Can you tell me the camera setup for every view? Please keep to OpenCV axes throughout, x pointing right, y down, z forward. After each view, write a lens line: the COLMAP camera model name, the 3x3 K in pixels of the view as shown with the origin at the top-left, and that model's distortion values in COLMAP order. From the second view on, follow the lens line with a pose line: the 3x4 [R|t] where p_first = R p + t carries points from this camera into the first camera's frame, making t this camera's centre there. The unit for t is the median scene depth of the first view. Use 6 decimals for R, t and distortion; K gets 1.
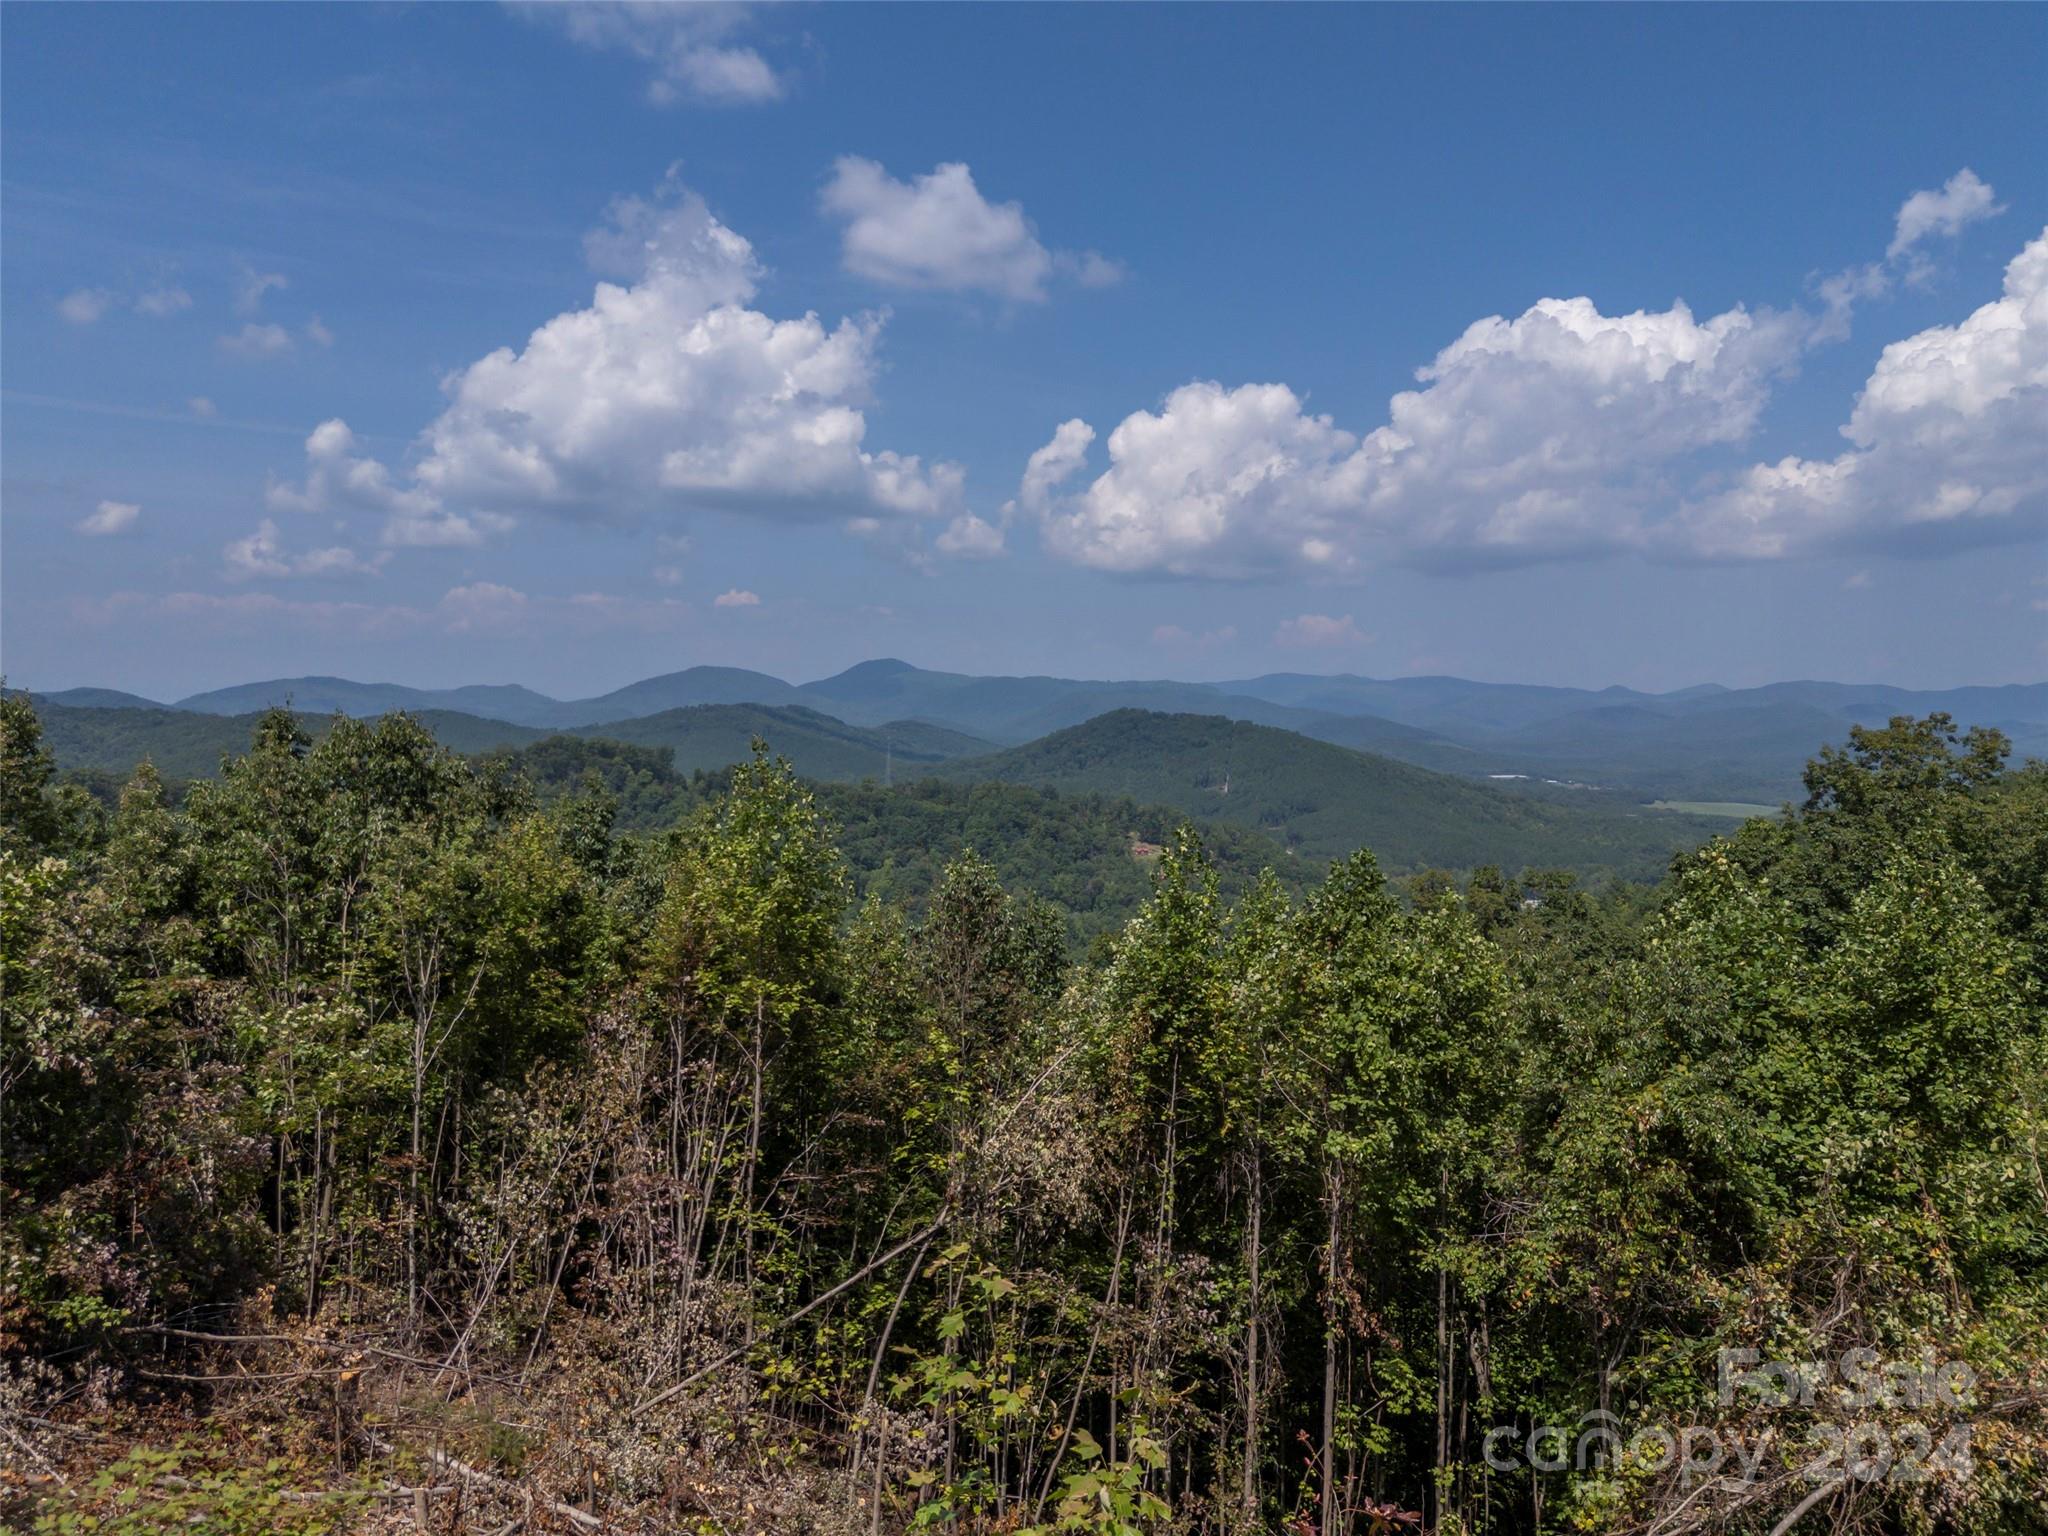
lens RADIAL K [[1515.1, 0, 1016.3], [0, 1515.1, 769.9], [0, 0, 1]] dist [0.065141, -0.051960]
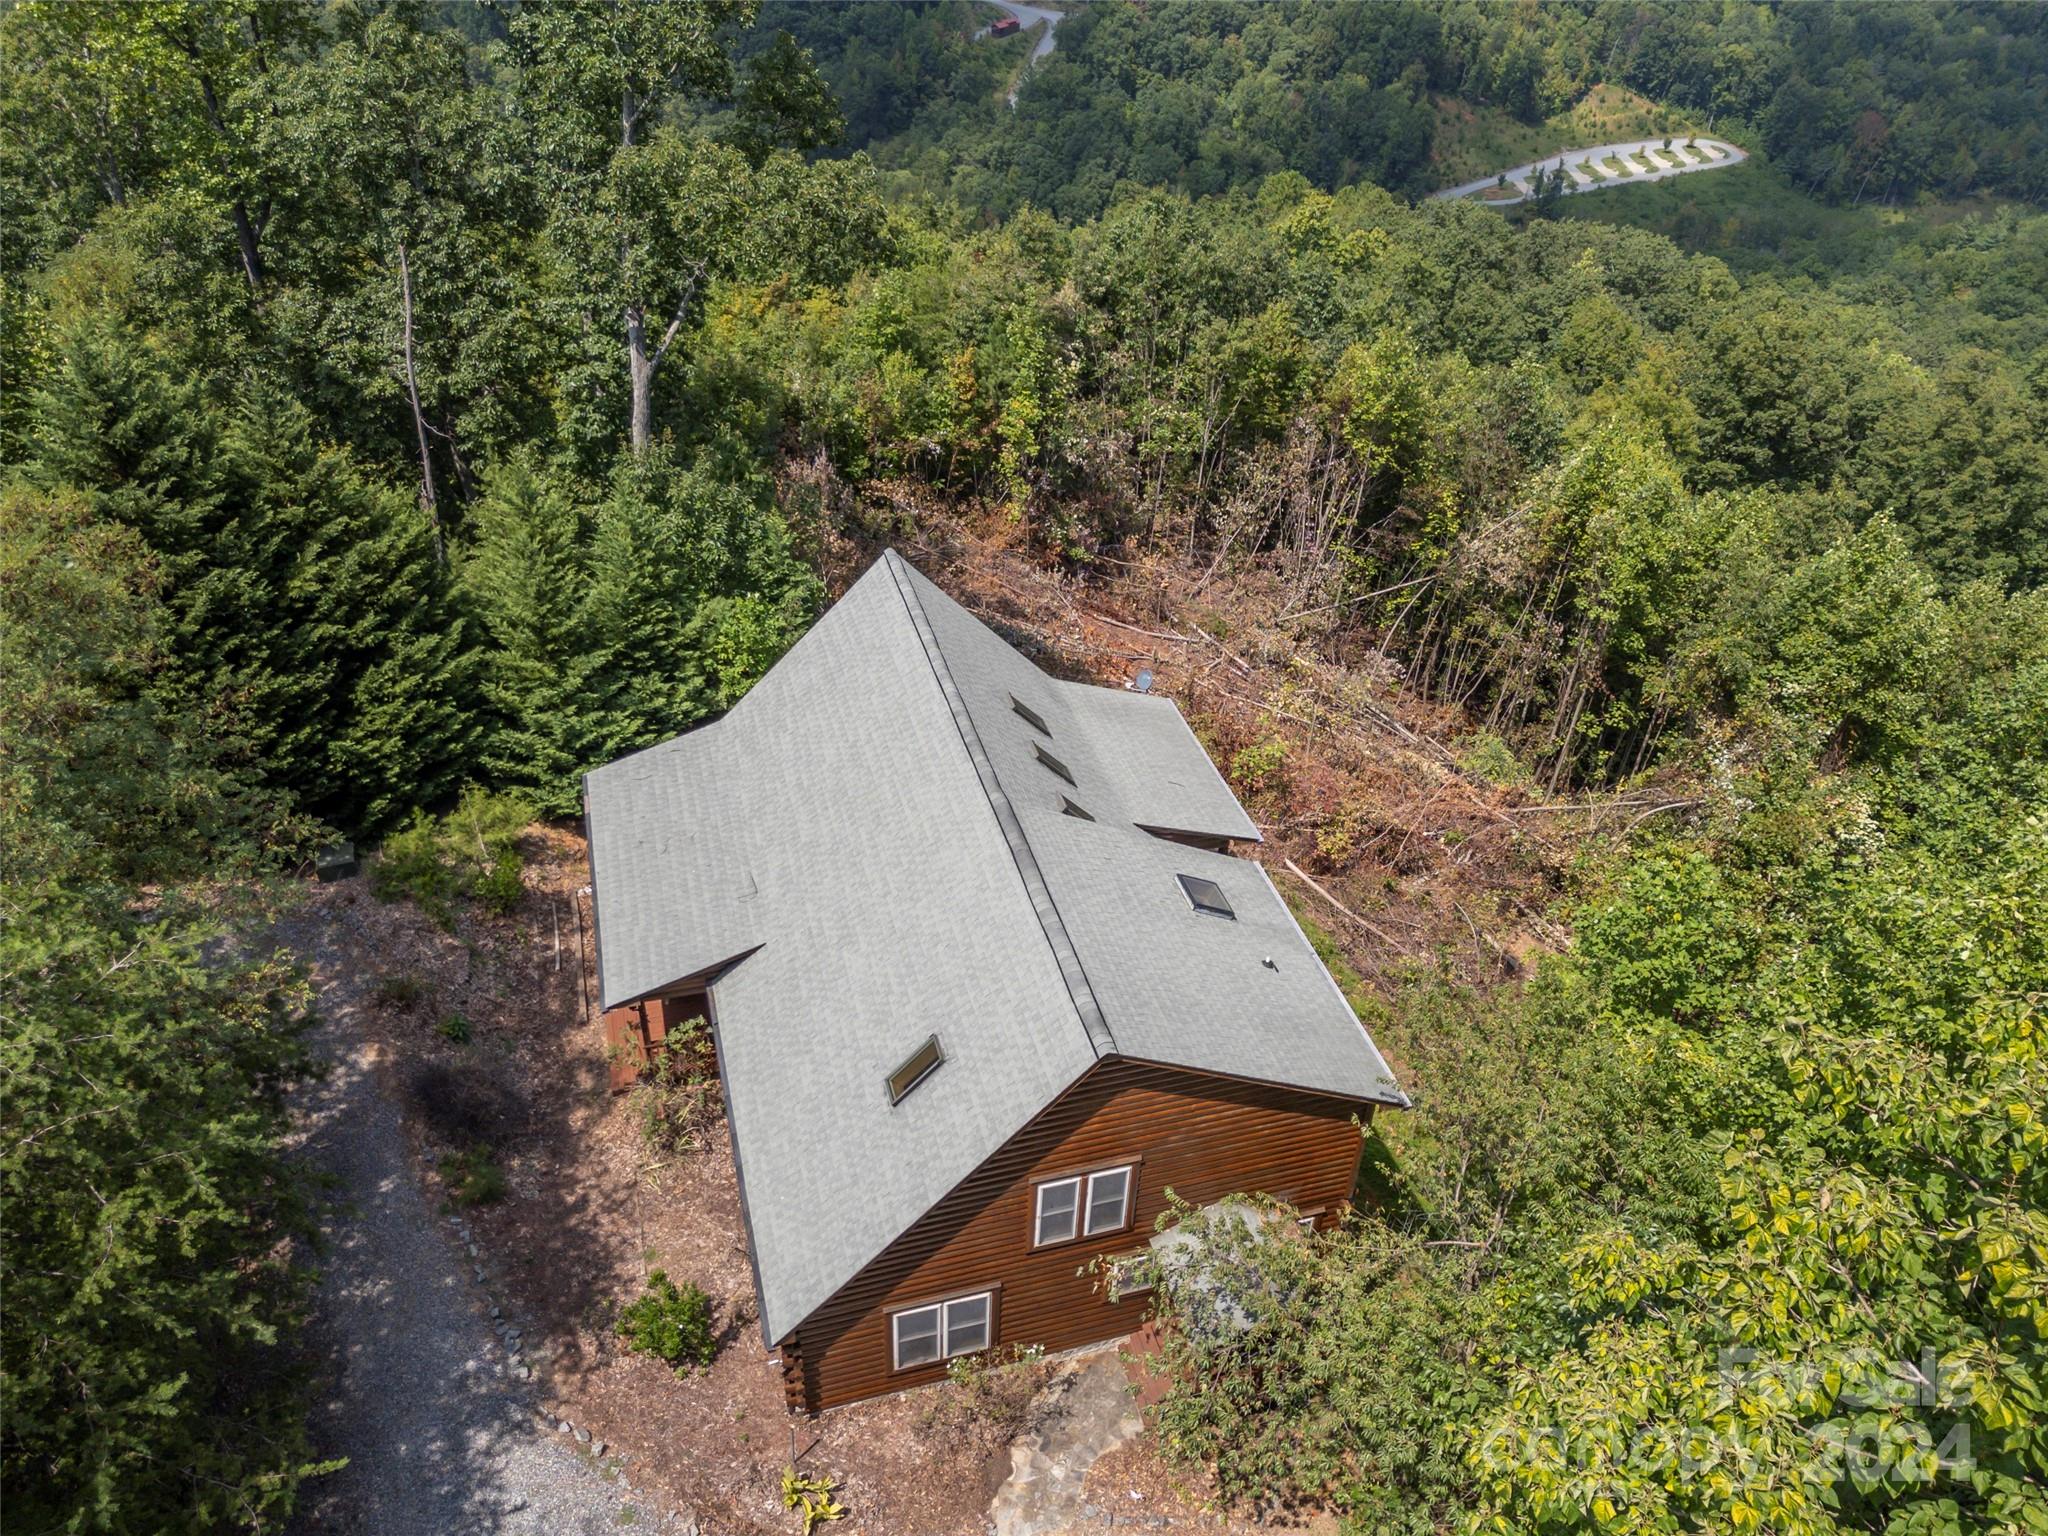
lens RADIAL K [[1515.1, 0, 1016.3], [0, 1515.1, 769.9], [0, 0, 1]] dist [0.065141, -0.051960]
pose [[0.872864, 0.304616, -0.381205, 0.288086], [-0.041340, 0.824571, 0.564247, -0.558037], [0.486209, -0.476752, 0.732331, -0.794184]]
